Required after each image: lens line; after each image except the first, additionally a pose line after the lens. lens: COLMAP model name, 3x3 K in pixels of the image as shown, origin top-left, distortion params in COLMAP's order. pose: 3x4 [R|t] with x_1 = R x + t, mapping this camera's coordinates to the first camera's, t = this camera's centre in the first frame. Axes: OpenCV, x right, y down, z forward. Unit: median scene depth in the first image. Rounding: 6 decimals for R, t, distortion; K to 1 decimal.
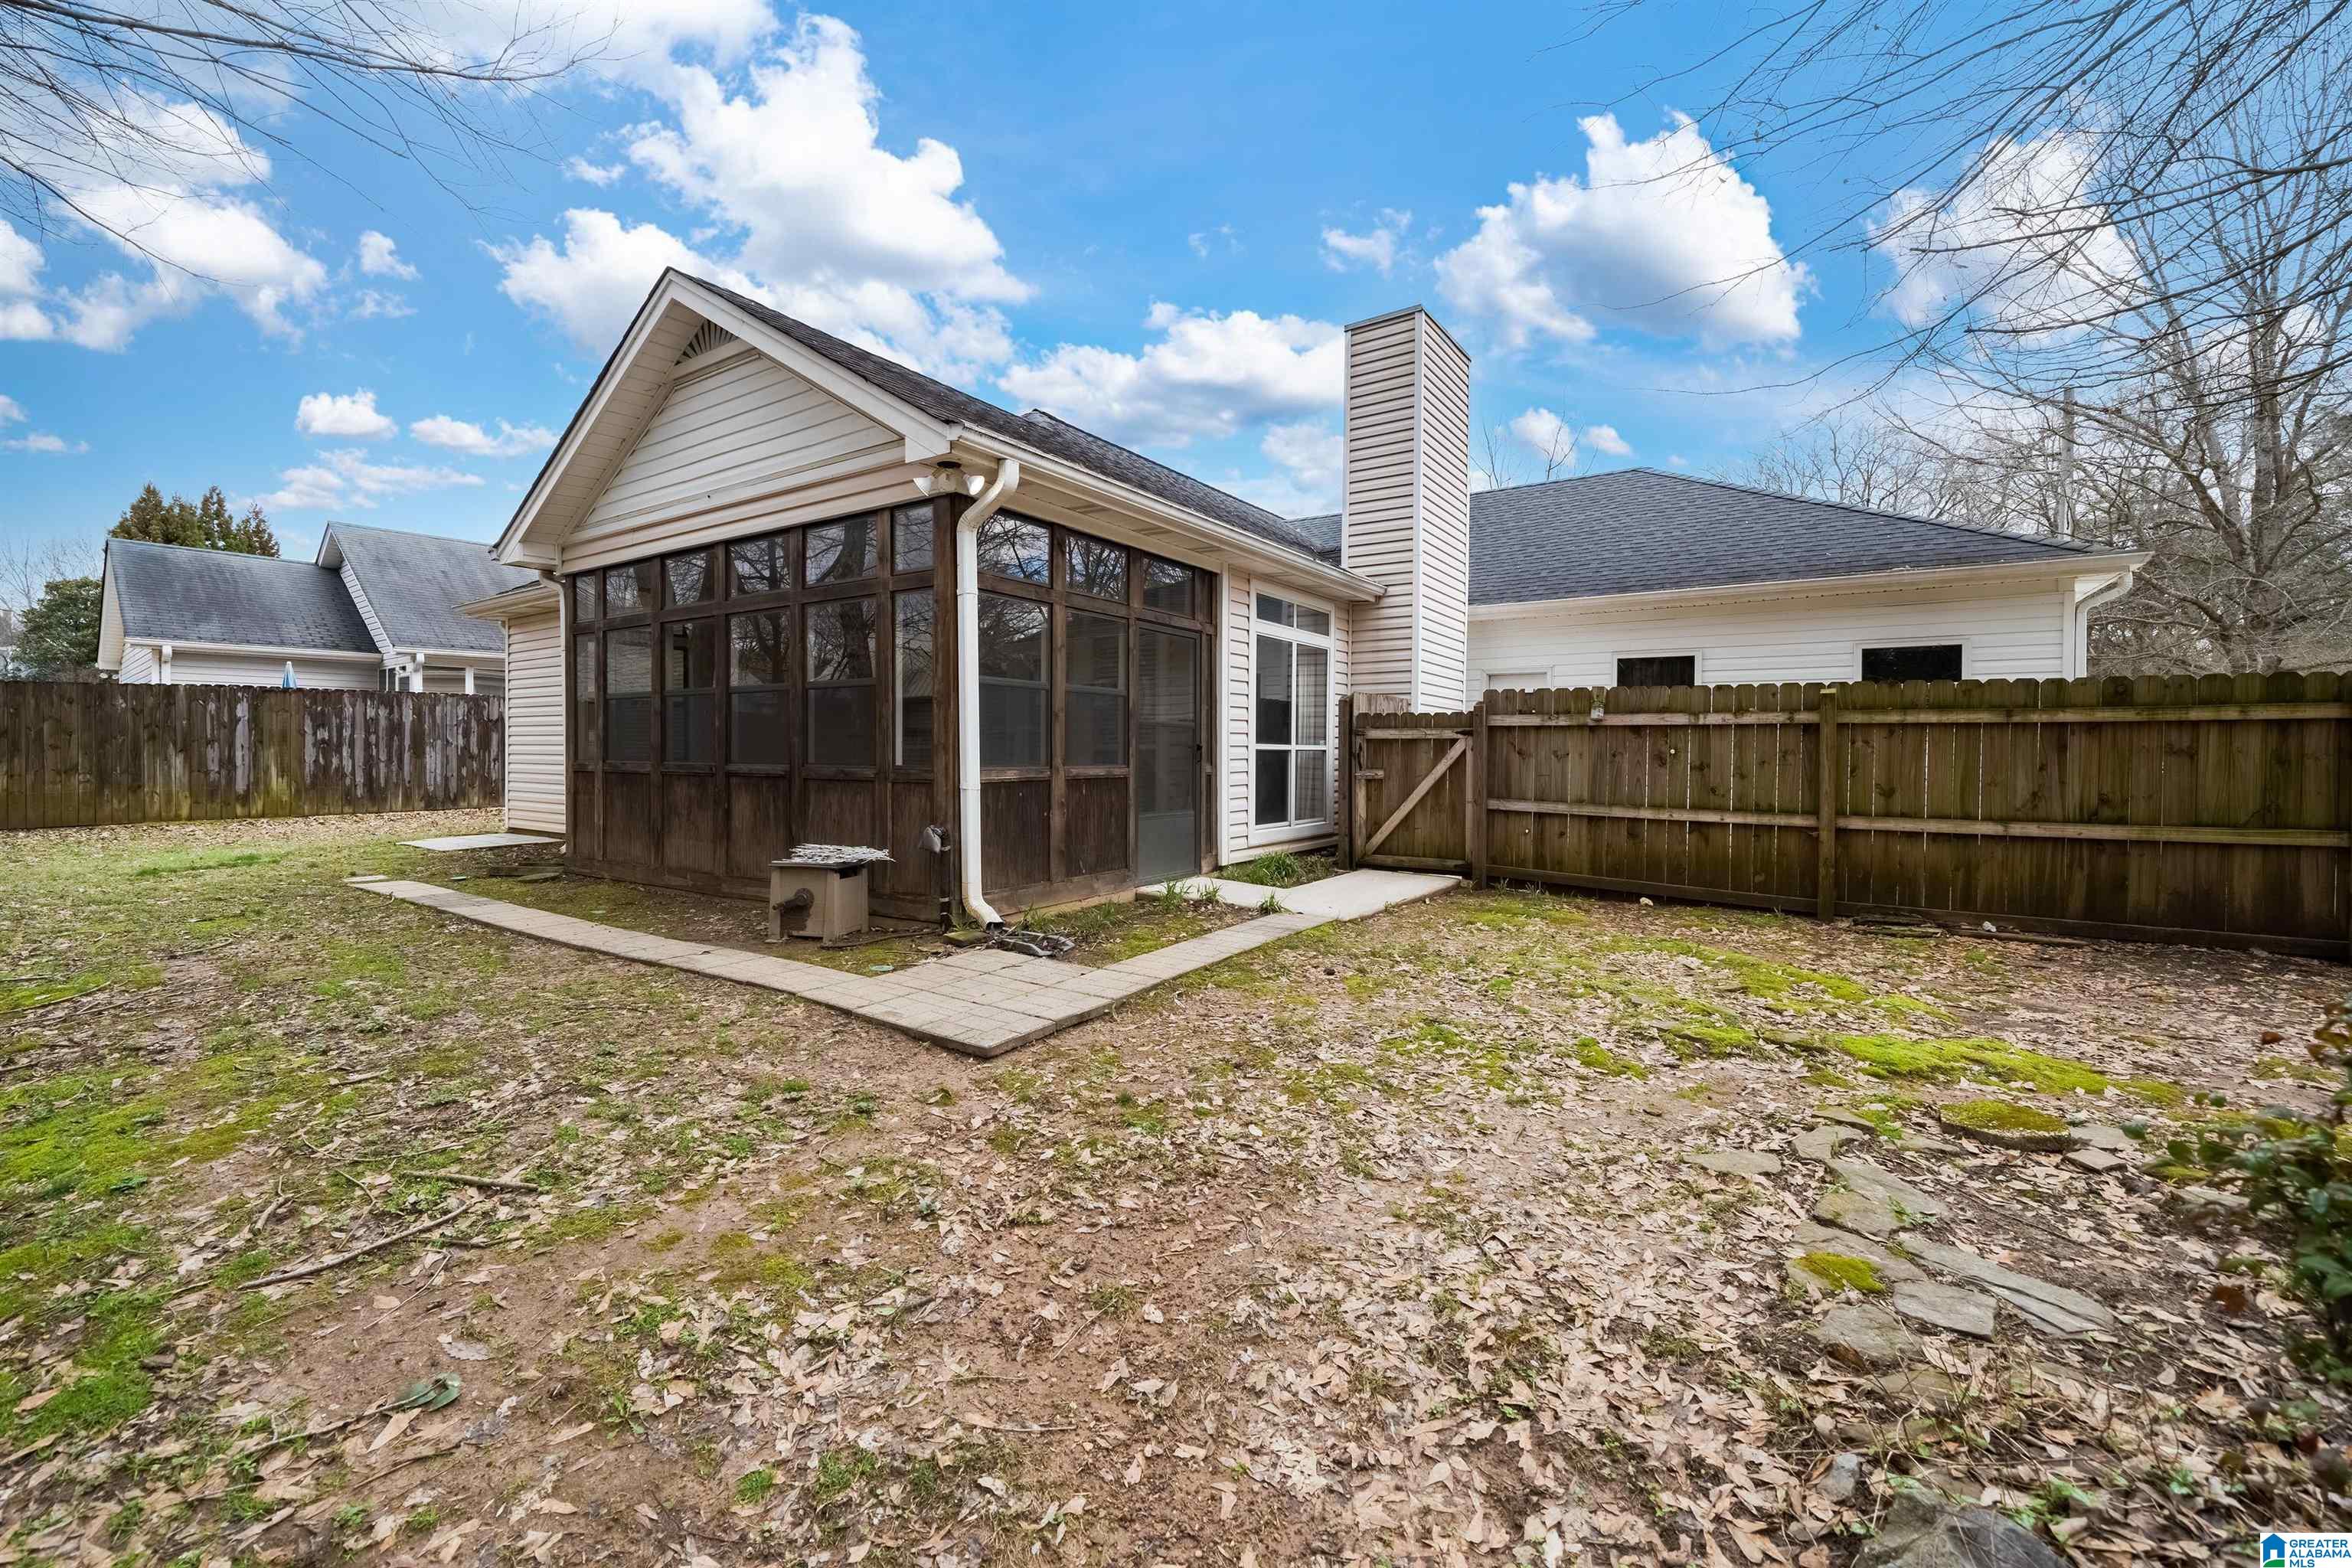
lens RADIAL K [[961.1, 0, 1163.2], [0, 961.1, 760.7], [0, 0, 1]] dist [0.000738, -0.000004]
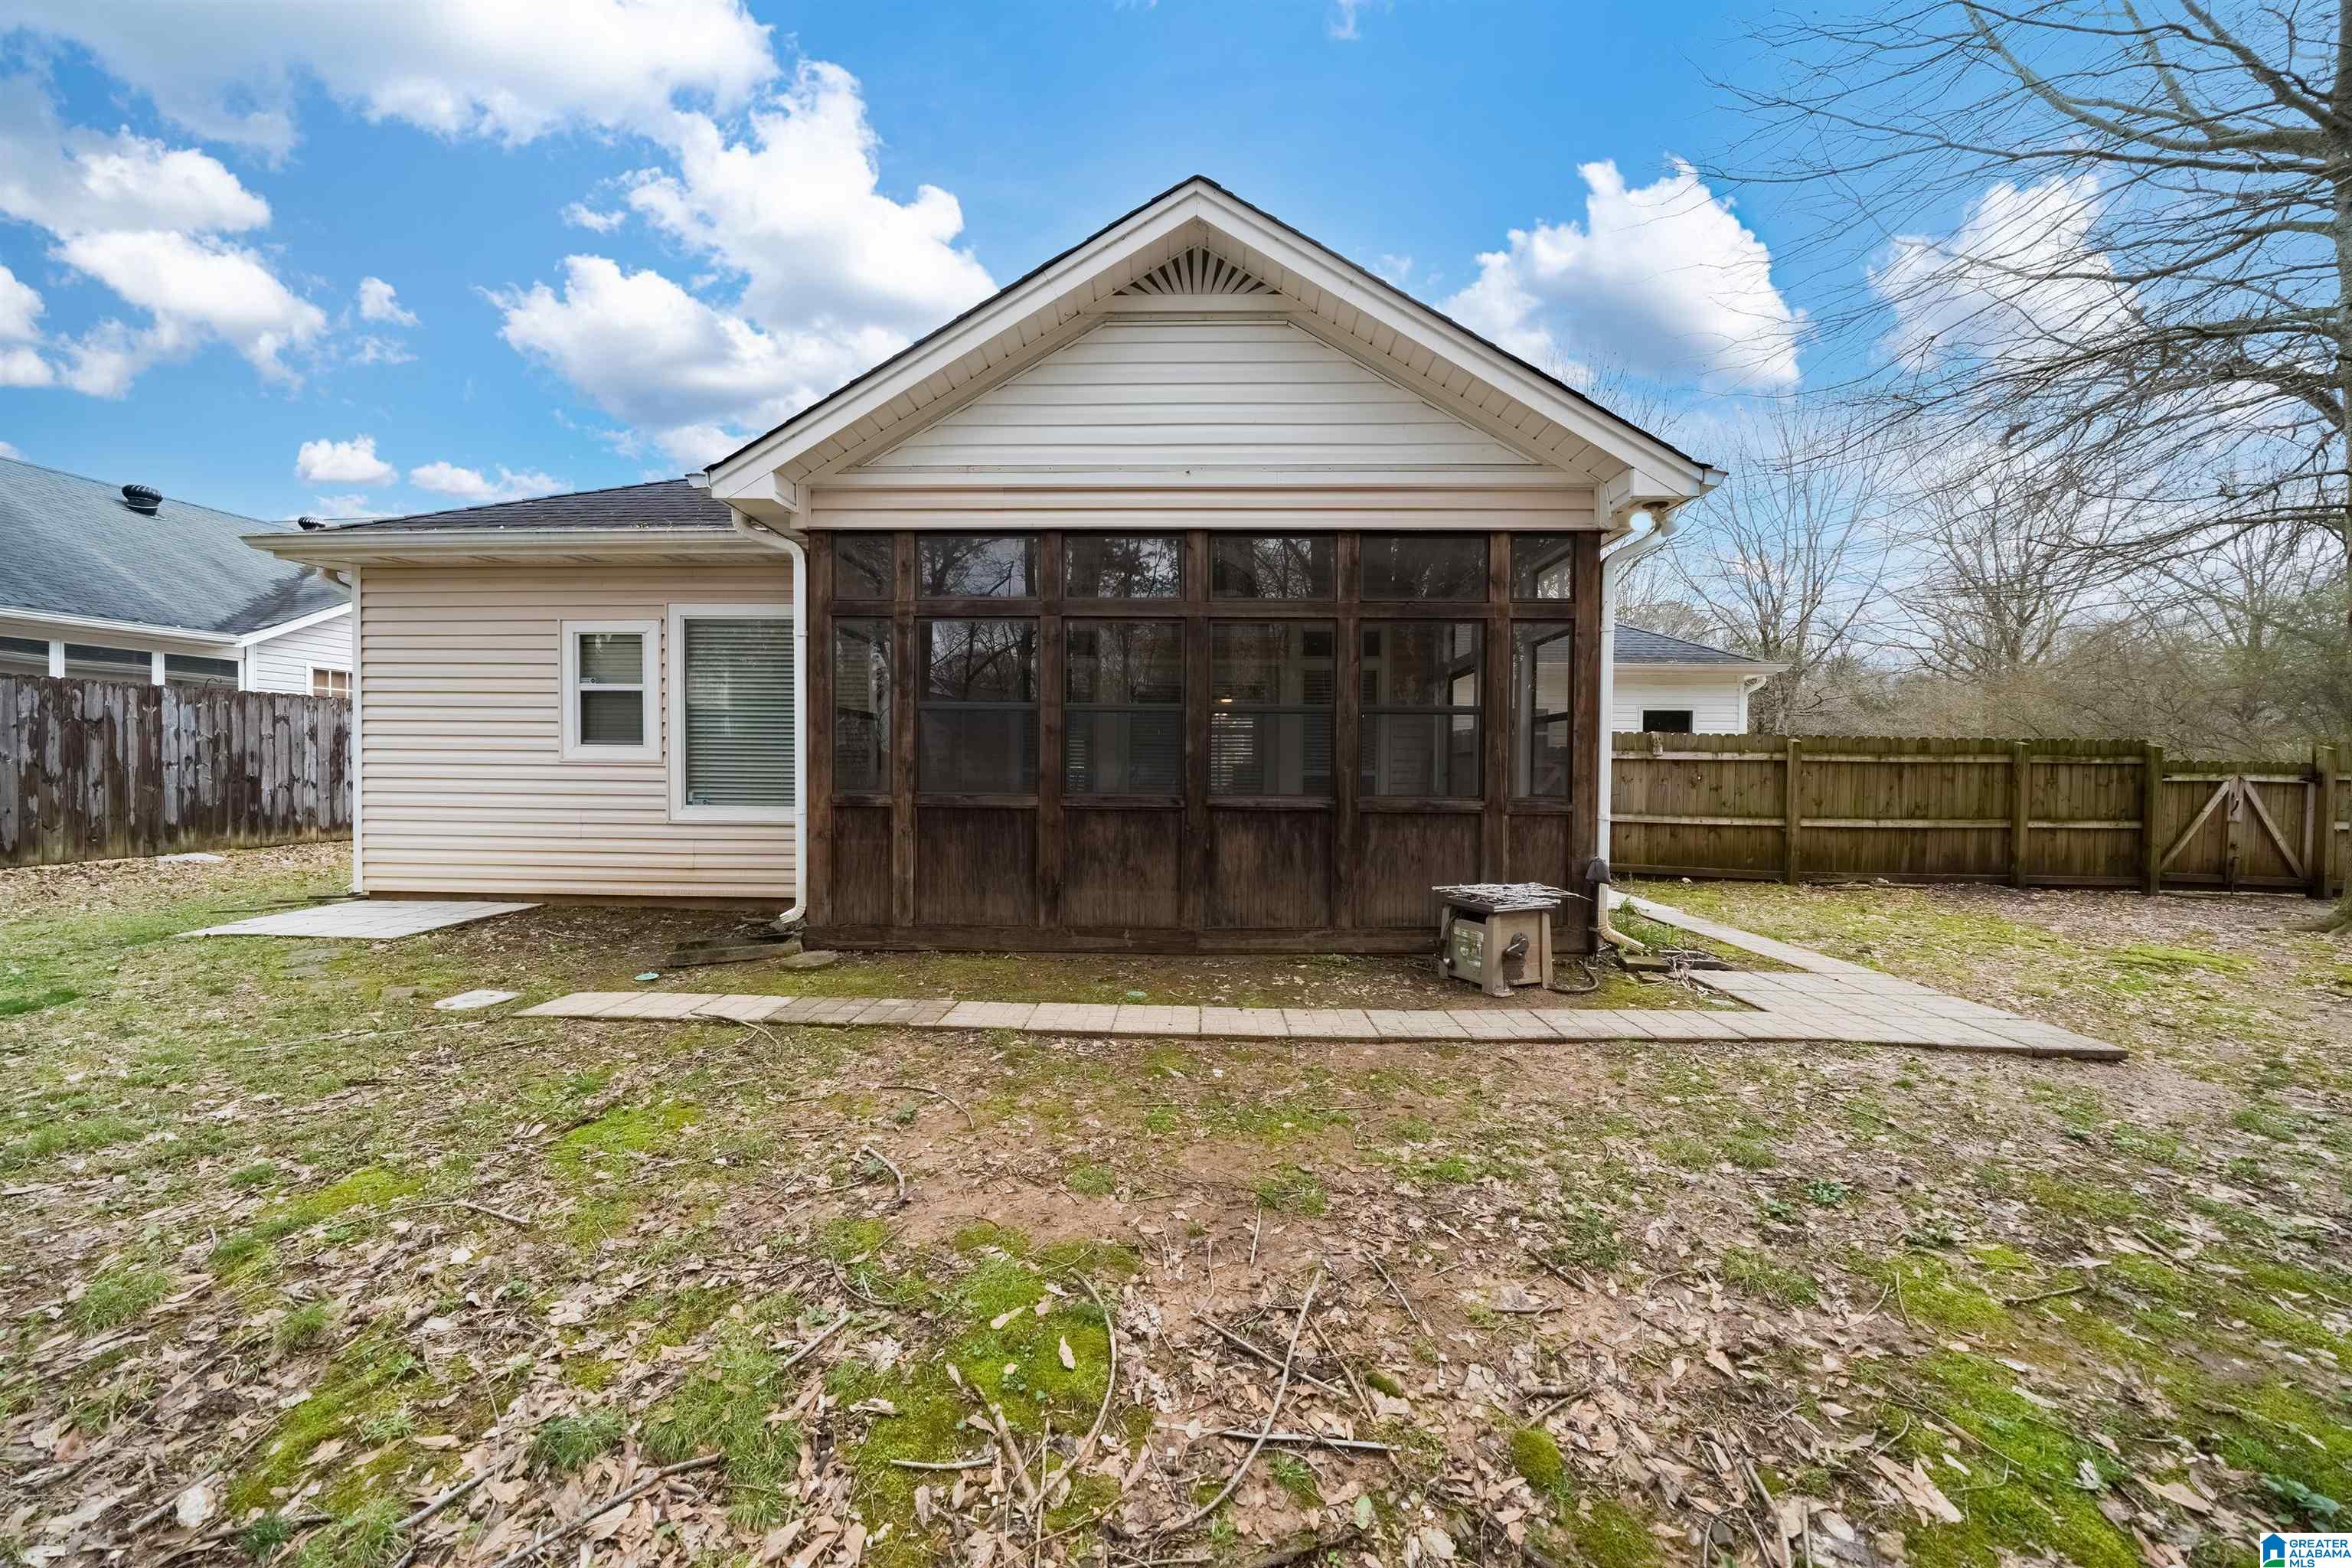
lens RADIAL K [[808.5, 0, 1171.4], [0, 808.5, 794.2], [0, 0, 1]] dist [-0.006688, 0.000052]
pose [[0.838731, -0.014090, 0.544363, -0.868427], [-0.000131, 0.999660, 0.026076, -0.017338], [-0.544546, -0.021942, 0.838444, 0.423632]]
